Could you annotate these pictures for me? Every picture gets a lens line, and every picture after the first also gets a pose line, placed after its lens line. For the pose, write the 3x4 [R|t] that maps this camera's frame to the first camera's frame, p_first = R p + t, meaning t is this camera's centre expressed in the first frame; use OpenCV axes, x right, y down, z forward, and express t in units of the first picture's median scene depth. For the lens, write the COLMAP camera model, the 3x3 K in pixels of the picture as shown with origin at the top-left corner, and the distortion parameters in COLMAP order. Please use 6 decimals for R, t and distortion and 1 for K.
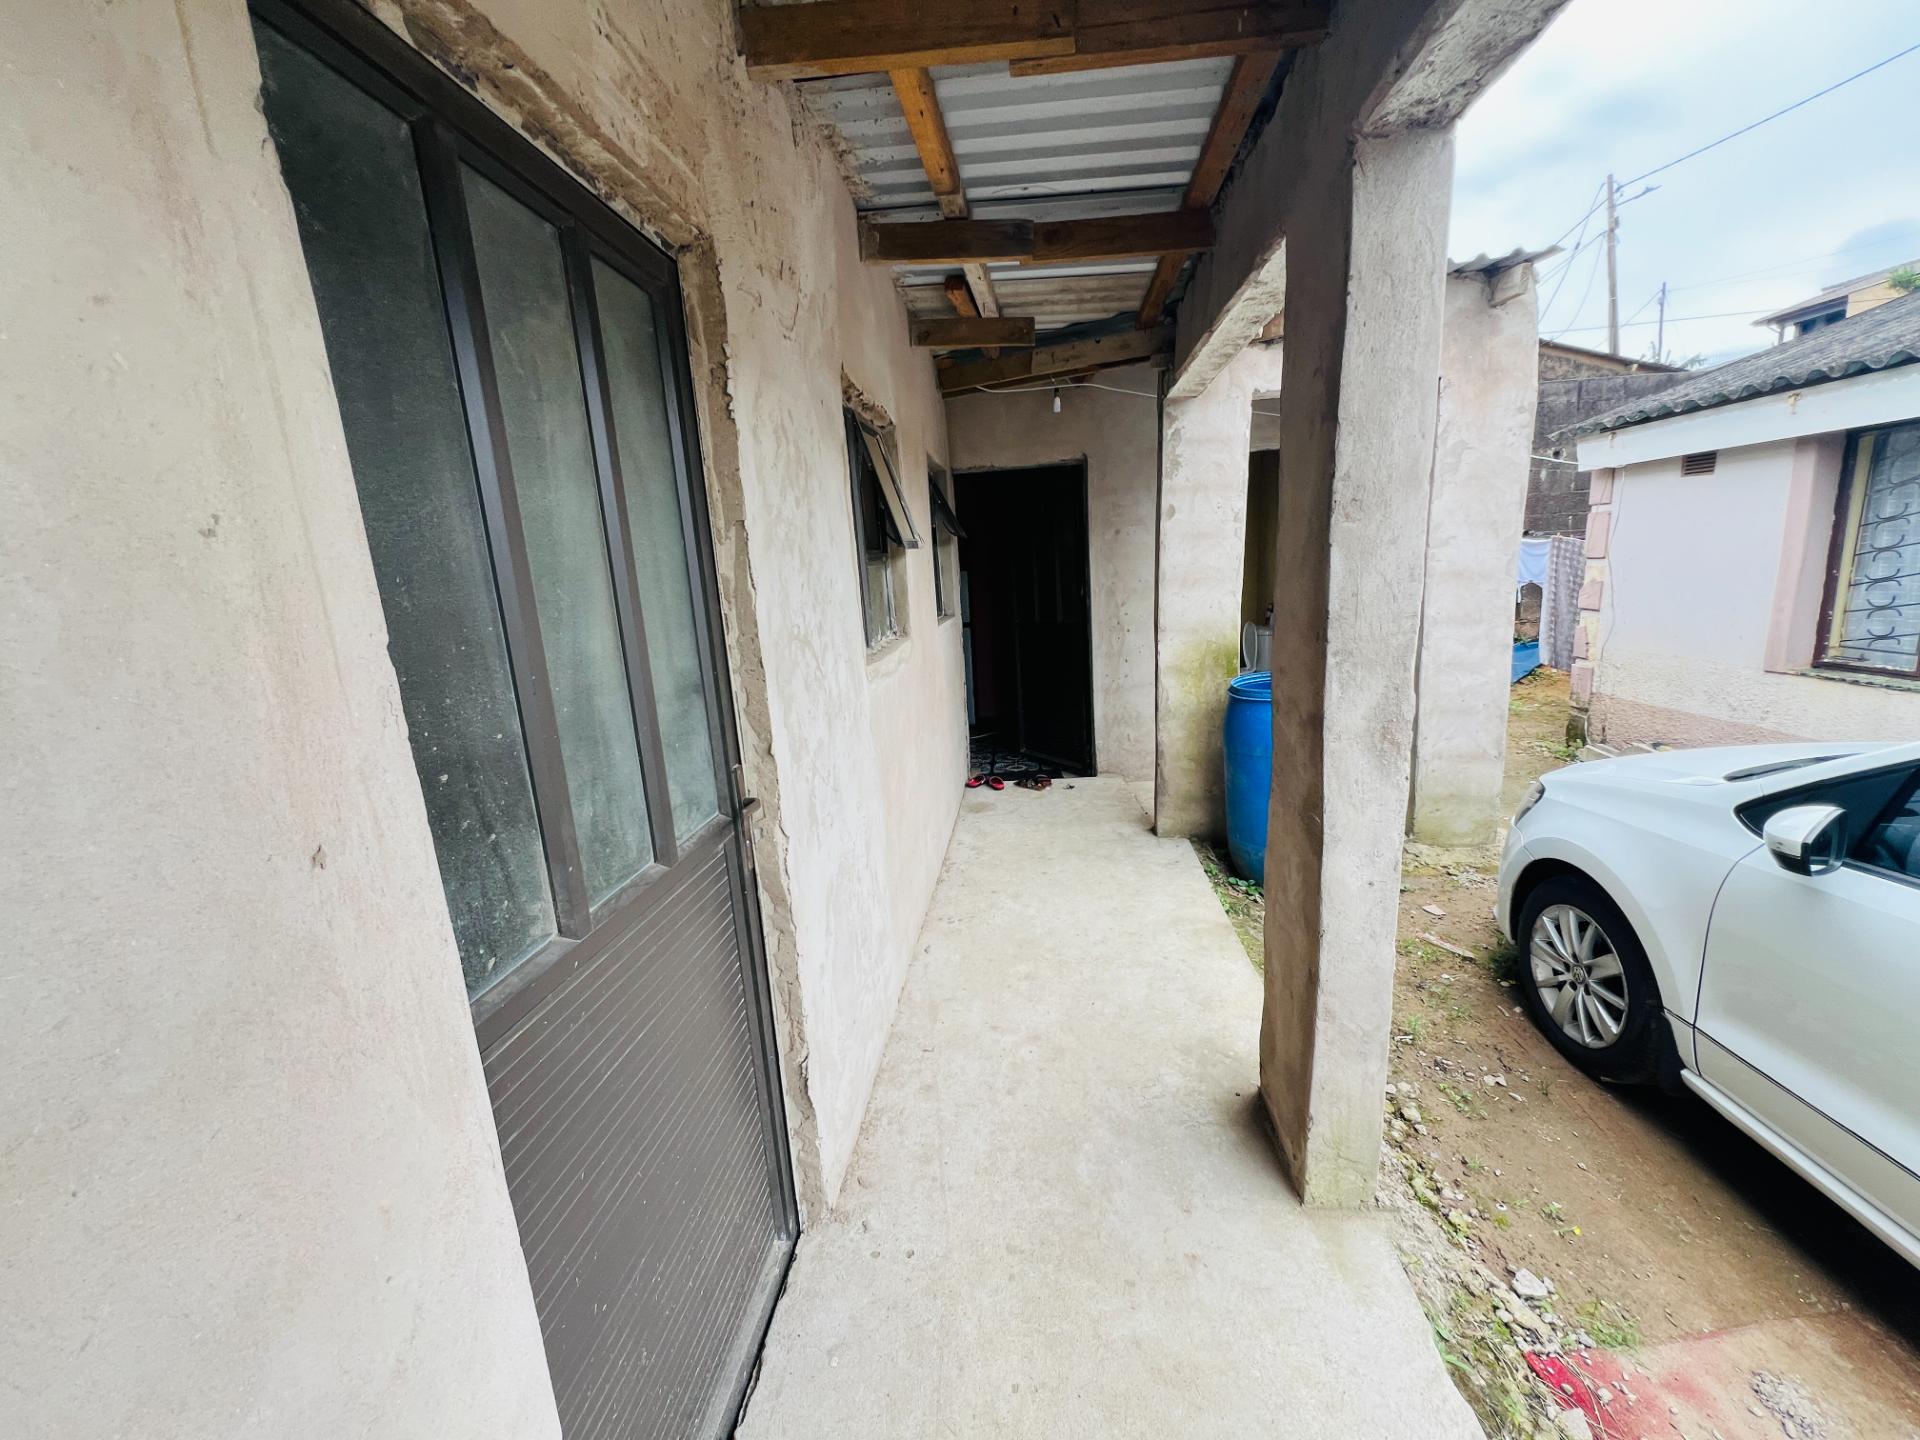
lens RADIAL K [[767.6, 0, 966.7], [0, 767.6, 708.7], [0, 0, 1]] dist [-0.004613, 0.001375]
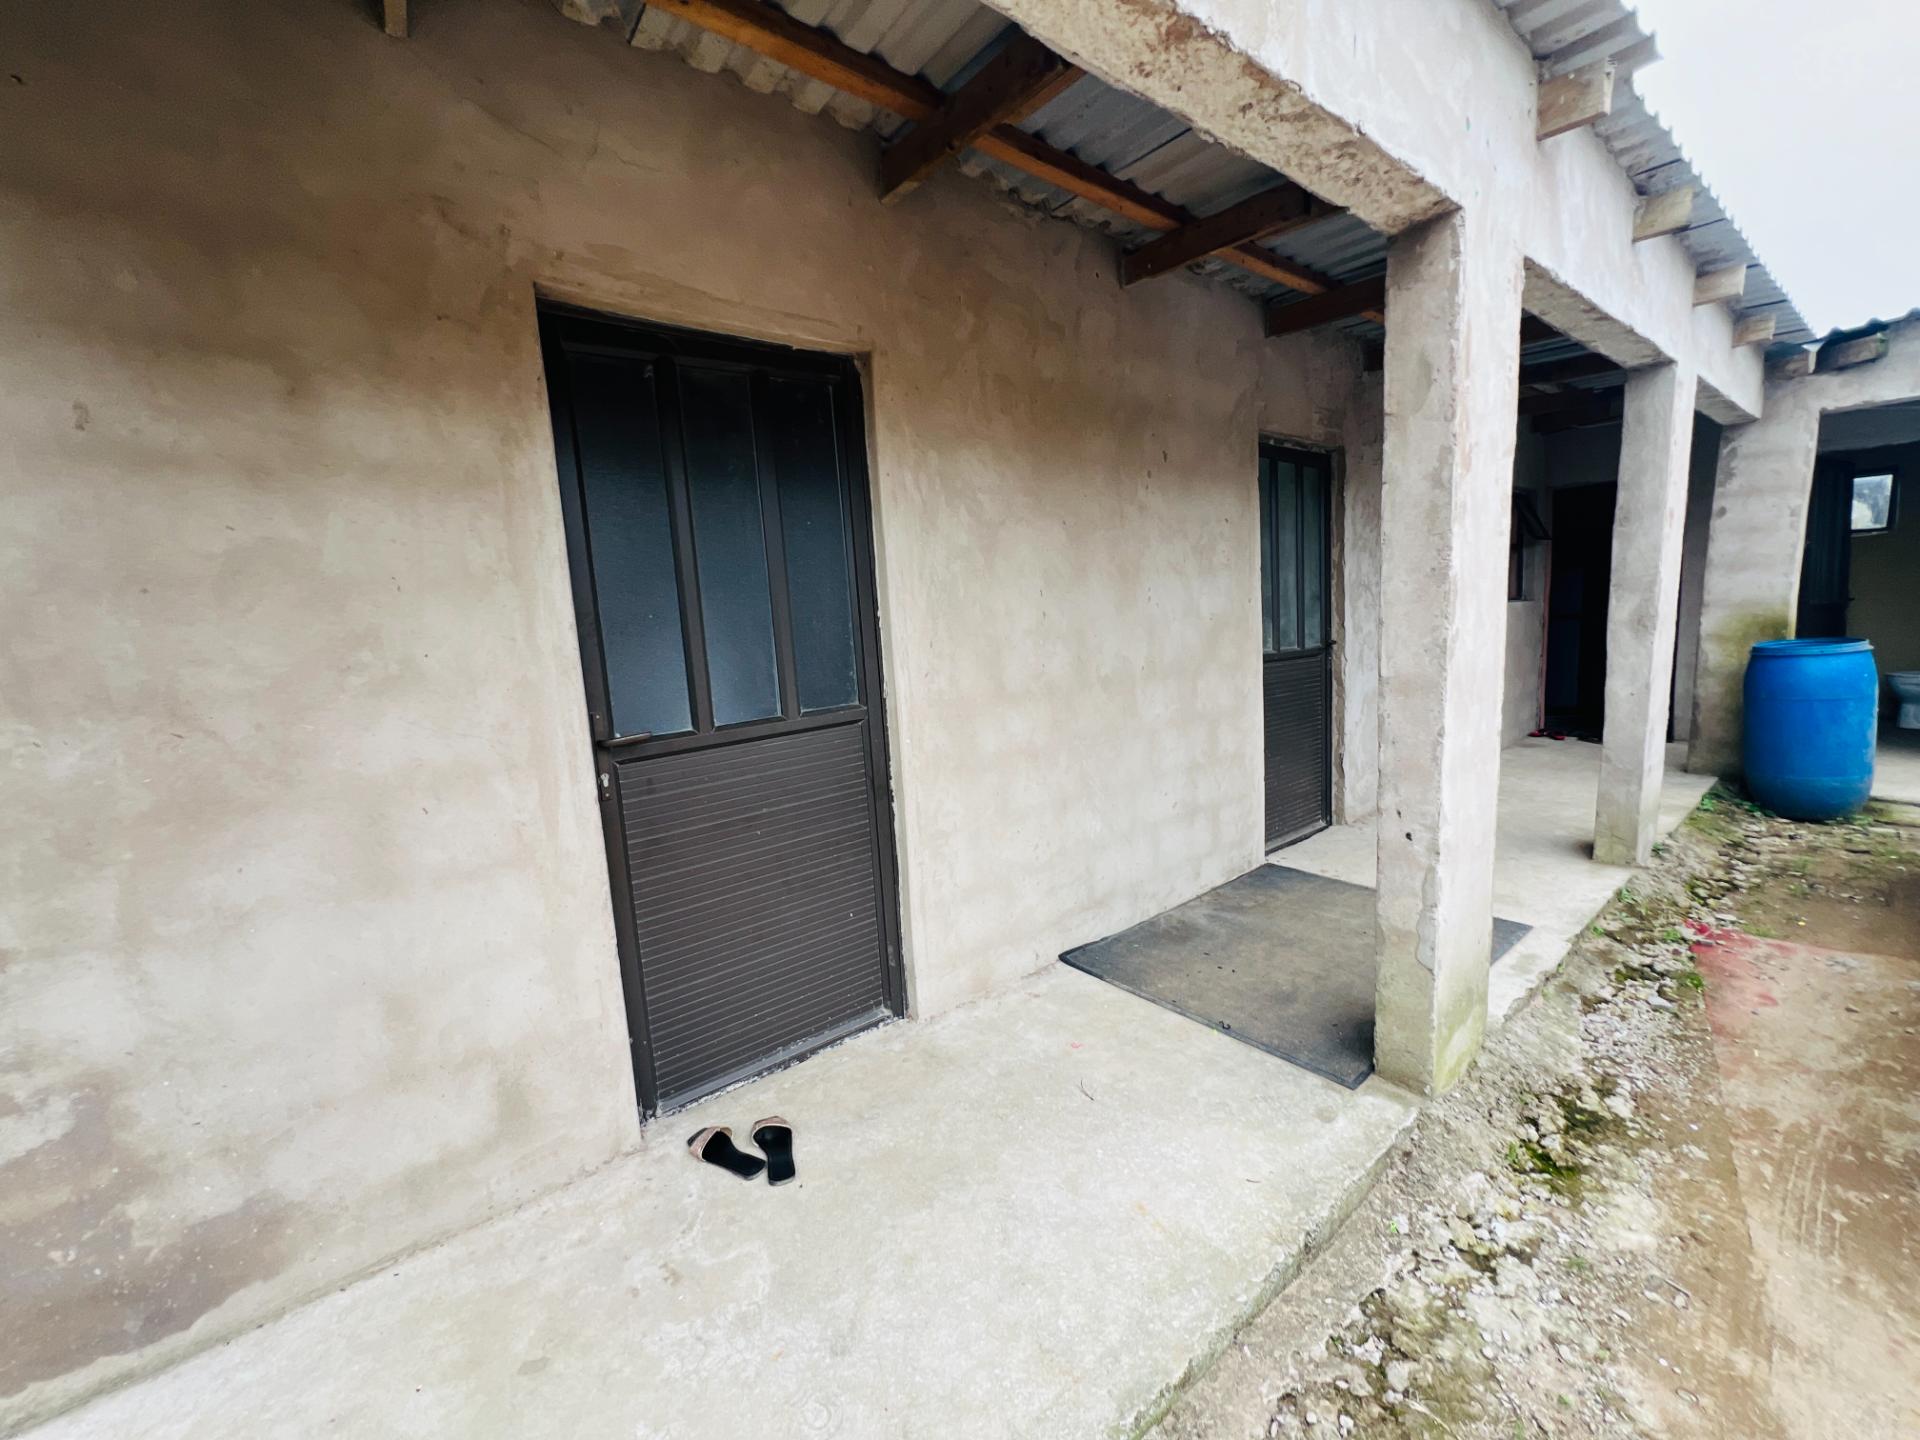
lens RADIAL K [[767.6, 0, 948.2], [0, 767.6, 715.4], [0, 0, 1]] dist [-0.004613, 0.001375]
pose [[0.699504, 0.109702, -0.706159, 0.317483], [-0.118458, 0.992277, 0.036808, 0.195893], [0.704743, 0.057903, 0.707096, -0.835286]]
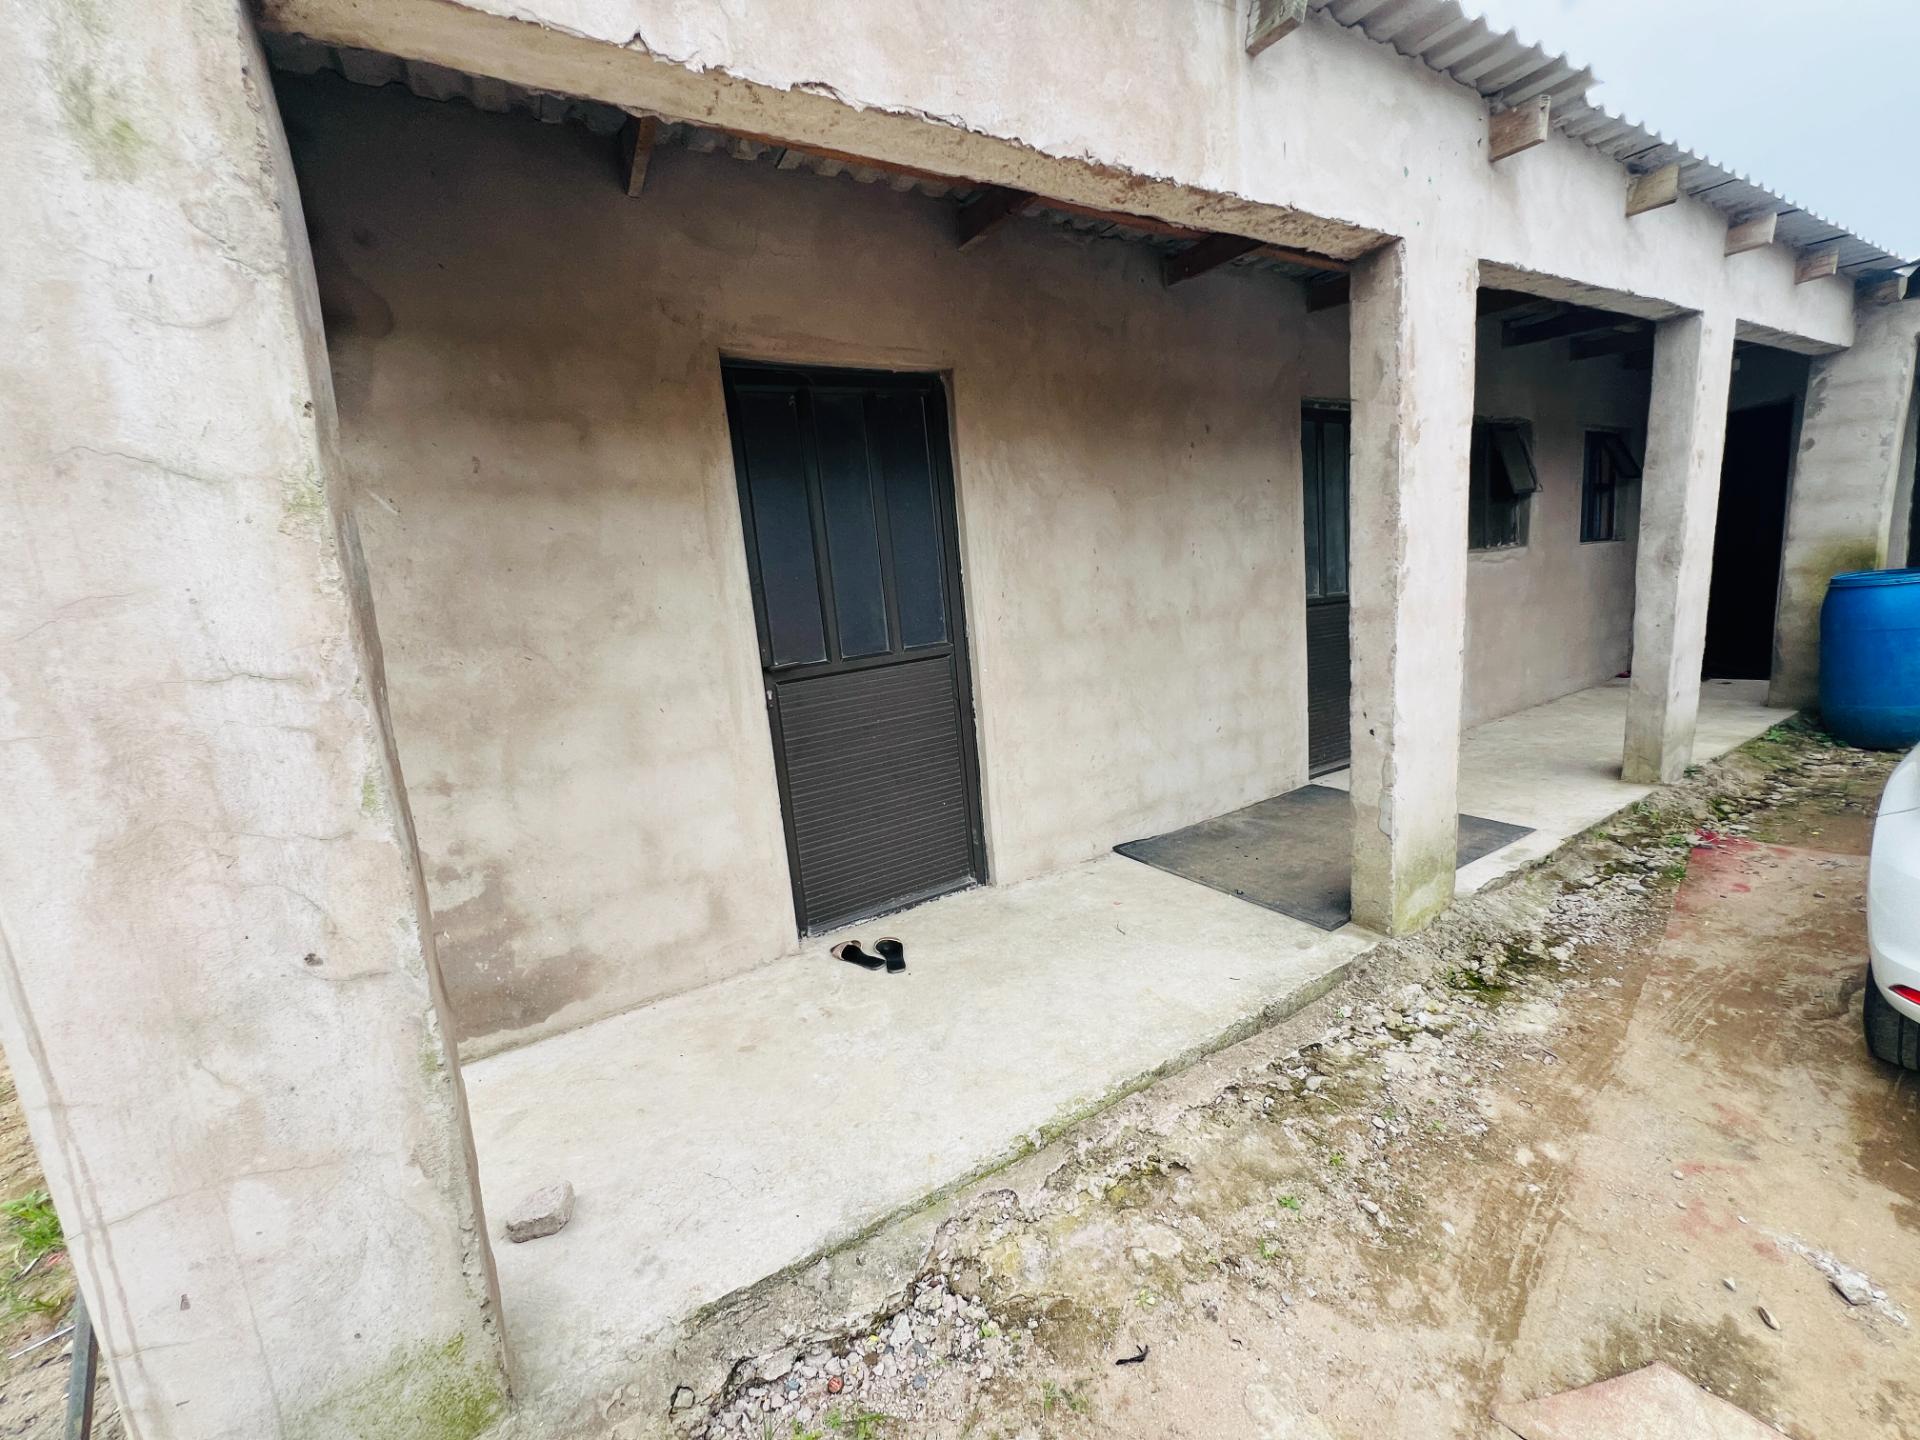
lens RADIAL K [[767.6, 0, 946.4], [0, 767.6, 716.7], [0, 0, 1]] dist [-0.004613, 0.001375]
pose [[0.601272, 0.138985, -0.786864, 0.490691], [-0.098720, 0.990133, 0.099453, 0.217872], [0.792923, 0.017881, 0.609059, -0.951134]]
